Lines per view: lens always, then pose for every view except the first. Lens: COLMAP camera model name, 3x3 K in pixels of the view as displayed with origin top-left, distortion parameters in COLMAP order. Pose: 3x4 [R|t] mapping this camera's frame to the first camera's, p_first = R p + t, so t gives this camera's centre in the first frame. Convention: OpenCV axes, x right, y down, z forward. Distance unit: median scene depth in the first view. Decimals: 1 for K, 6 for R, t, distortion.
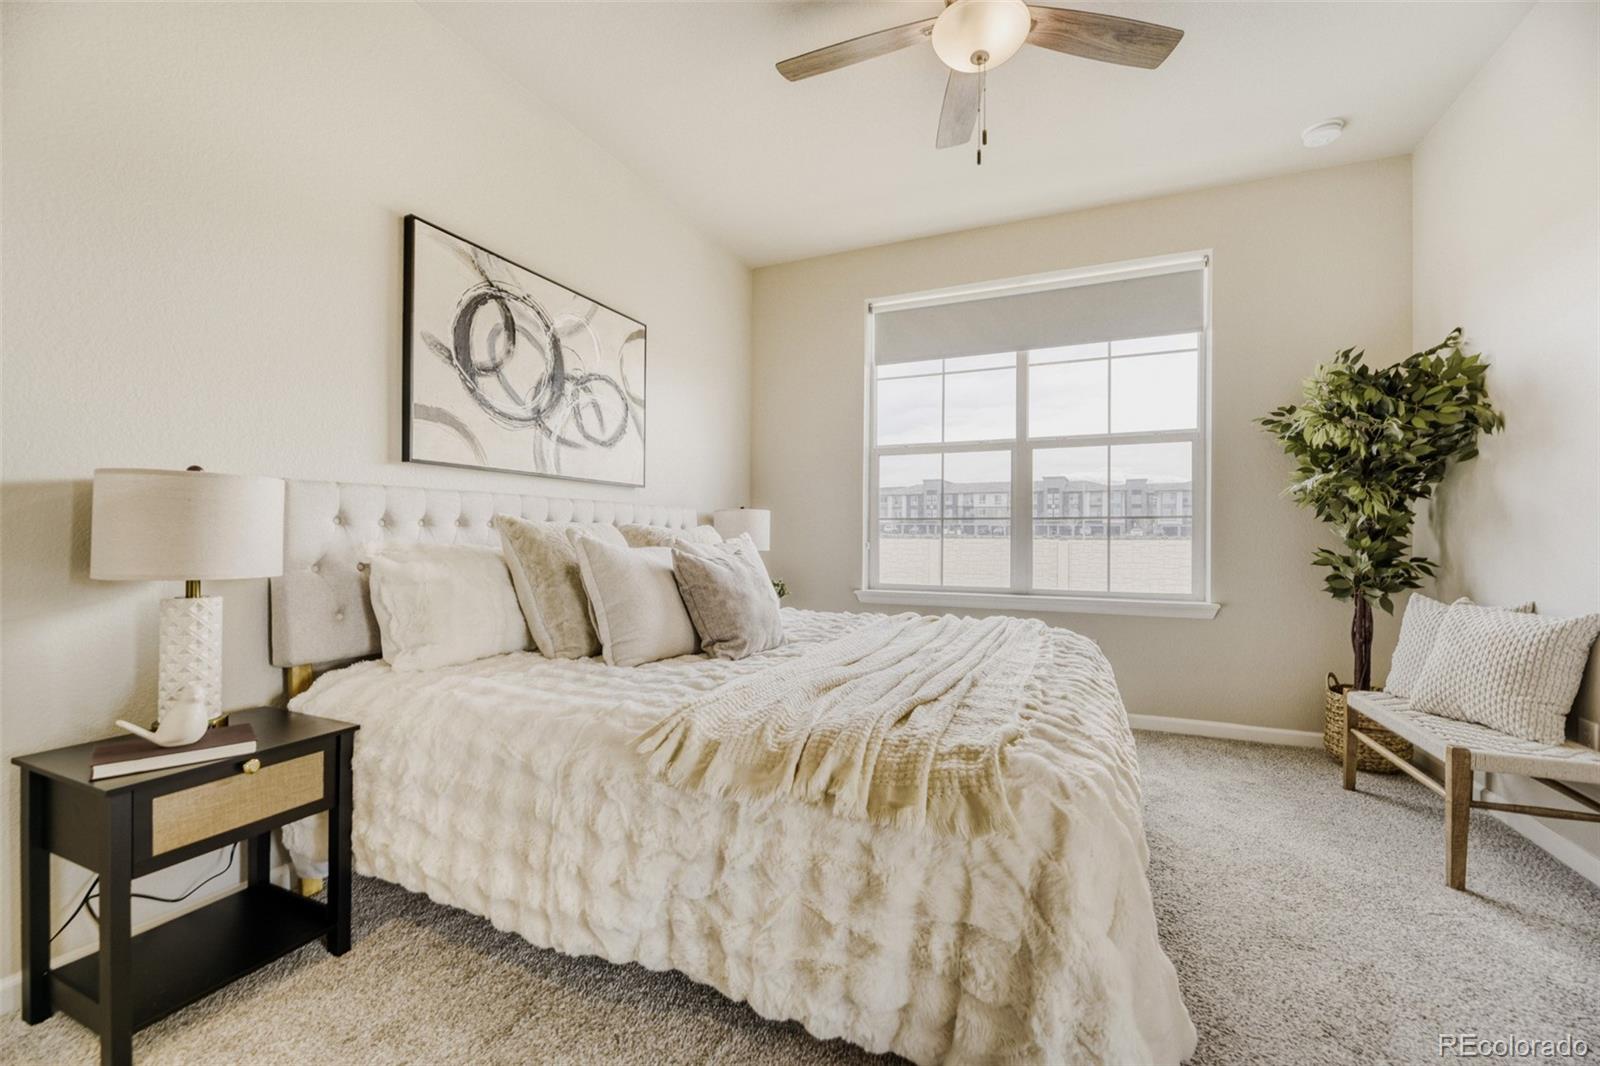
lens RADIAL K [[650.1, 0, 800.0], [0, 650.1, 533.0], [0, 0, 1]] dist [-0.000125, -0.000158]
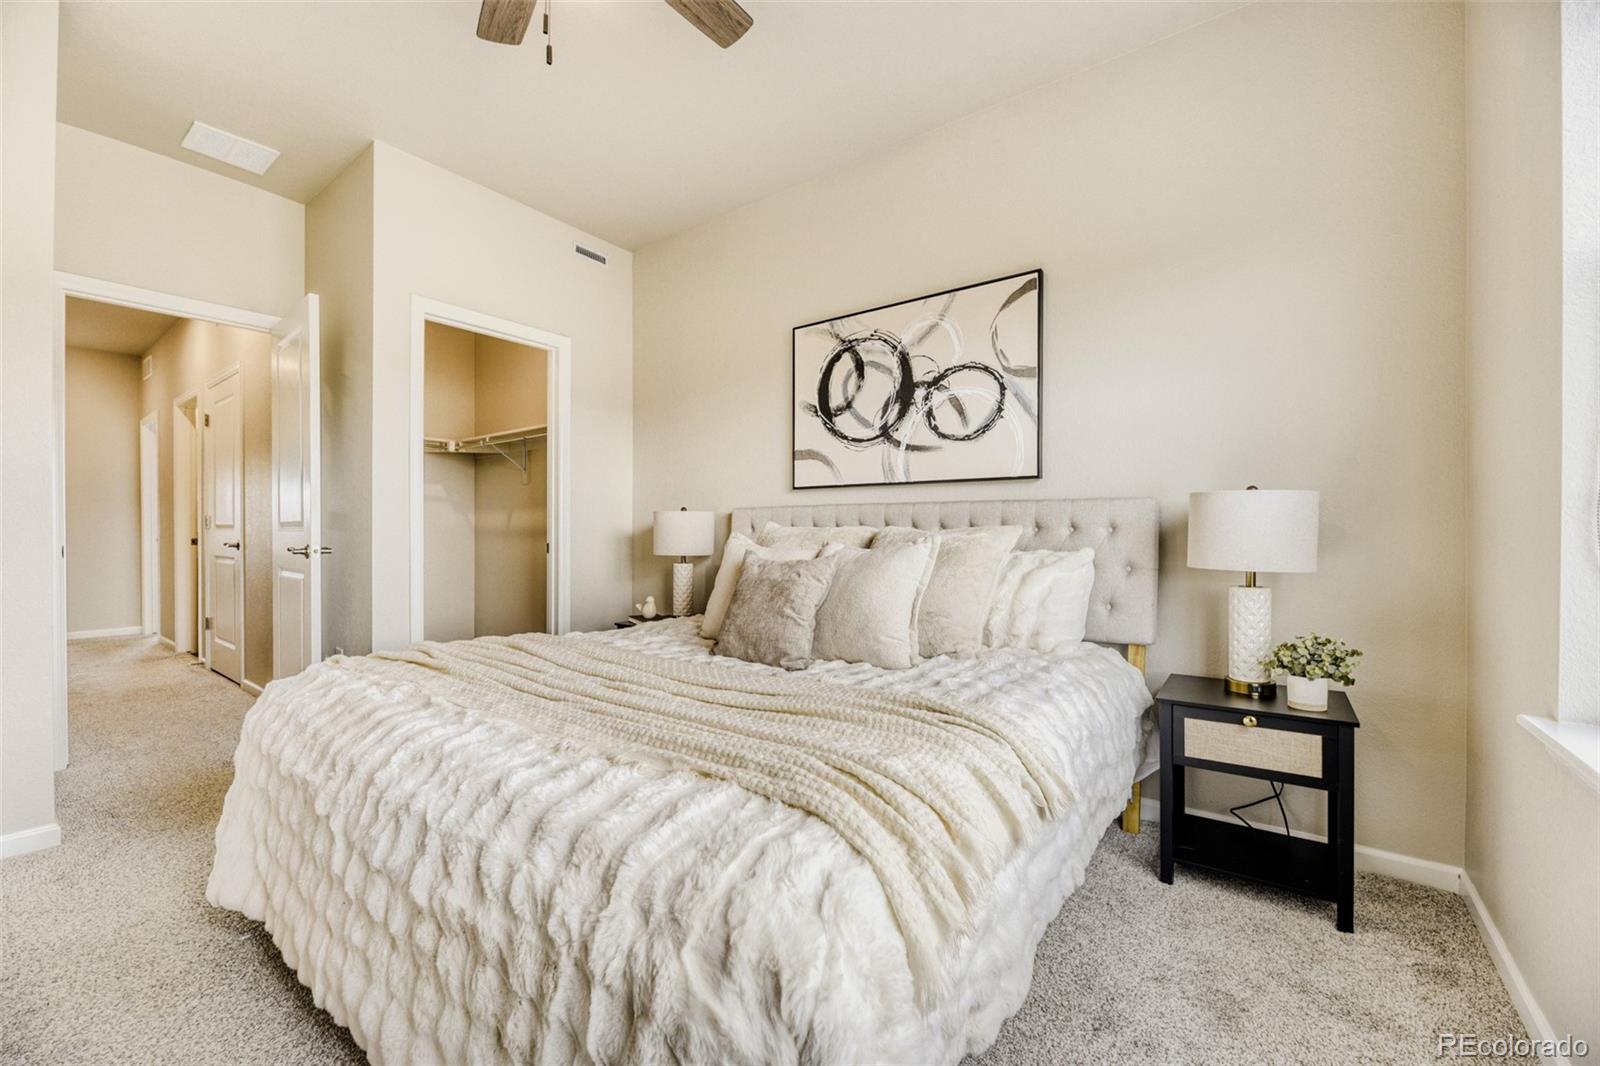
lens RADIAL K [[650.1, 0, 800.0], [0, 650.1, 533.0], [0, 0, 1]] dist [-0.000125, -0.000158]
pose [[-0.226565, -0.004686, -0.973985, 0.737865], [-0.000146, 0.999989, -0.004777, 0.000458], [0.973996, -0.000940, -0.226563, 1.128394]]
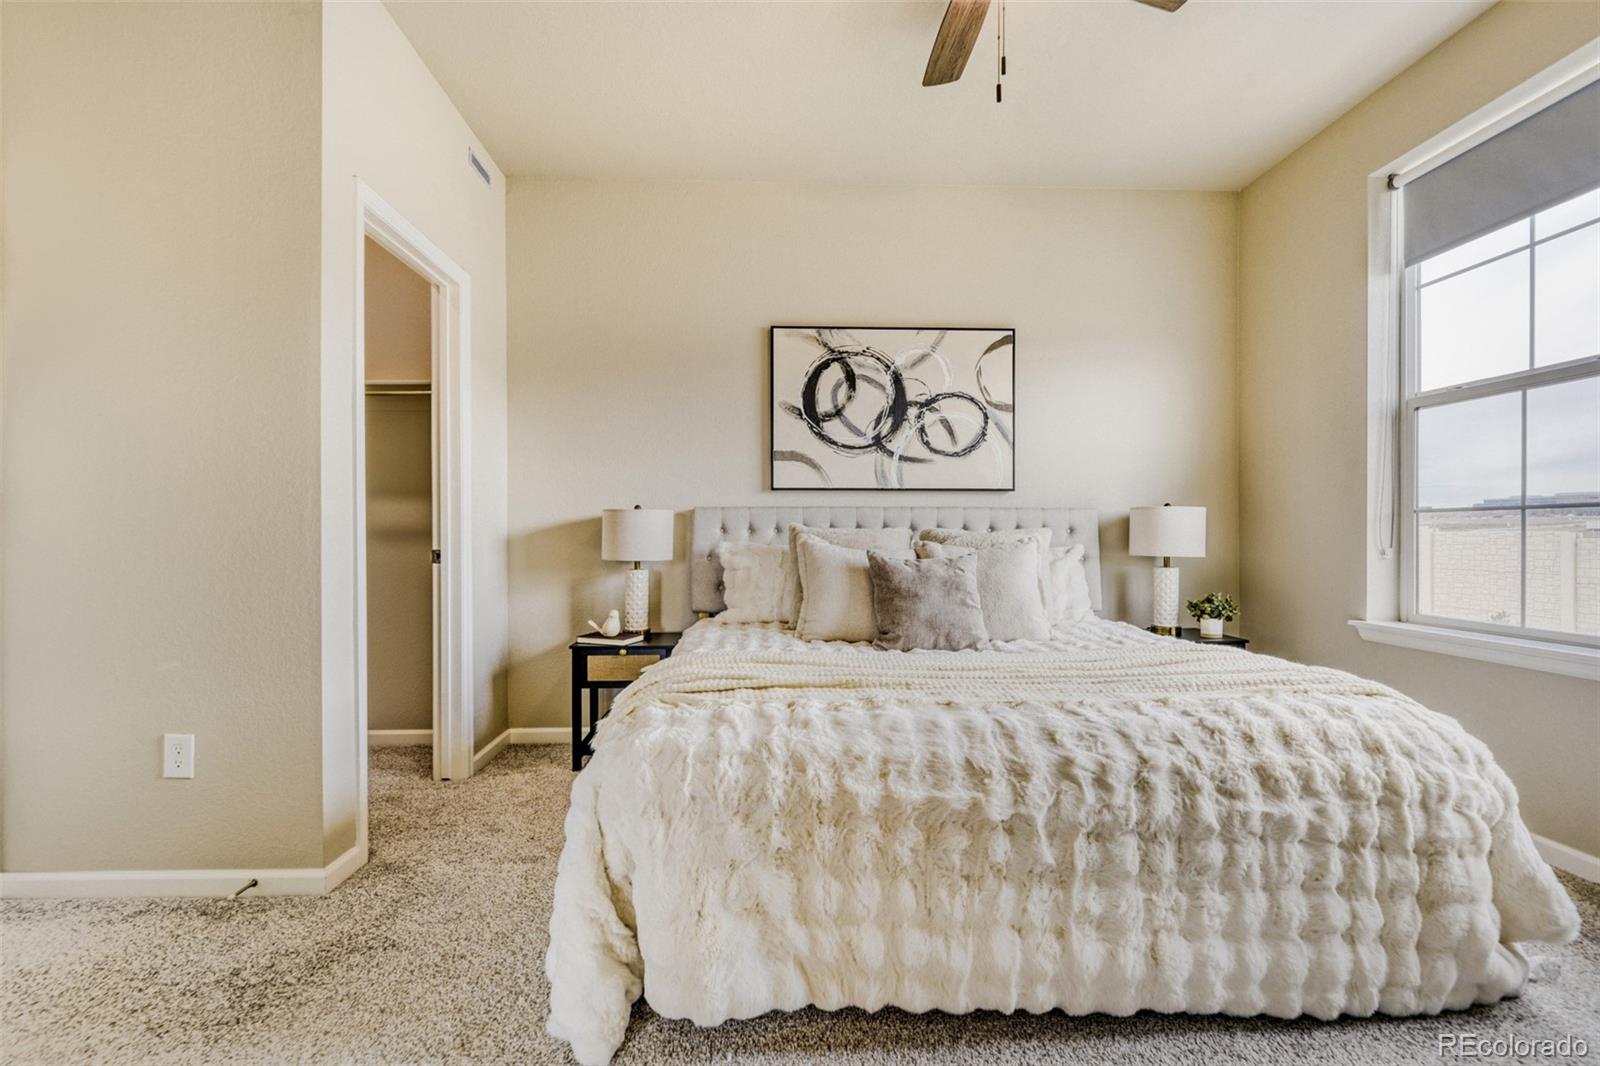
lens RADIAL K [[706.6, 0, 802.4], [0, 706.6, 535.8], [0, 0, 1]] dist [-0.000454, 0.000128]
pose [[0.450364, -0.004220, -0.892835, 0.743833], [0.006676, 0.999977, -0.001359, -0.000631], [0.892820, -0.005348, 0.450382, 0.267648]]
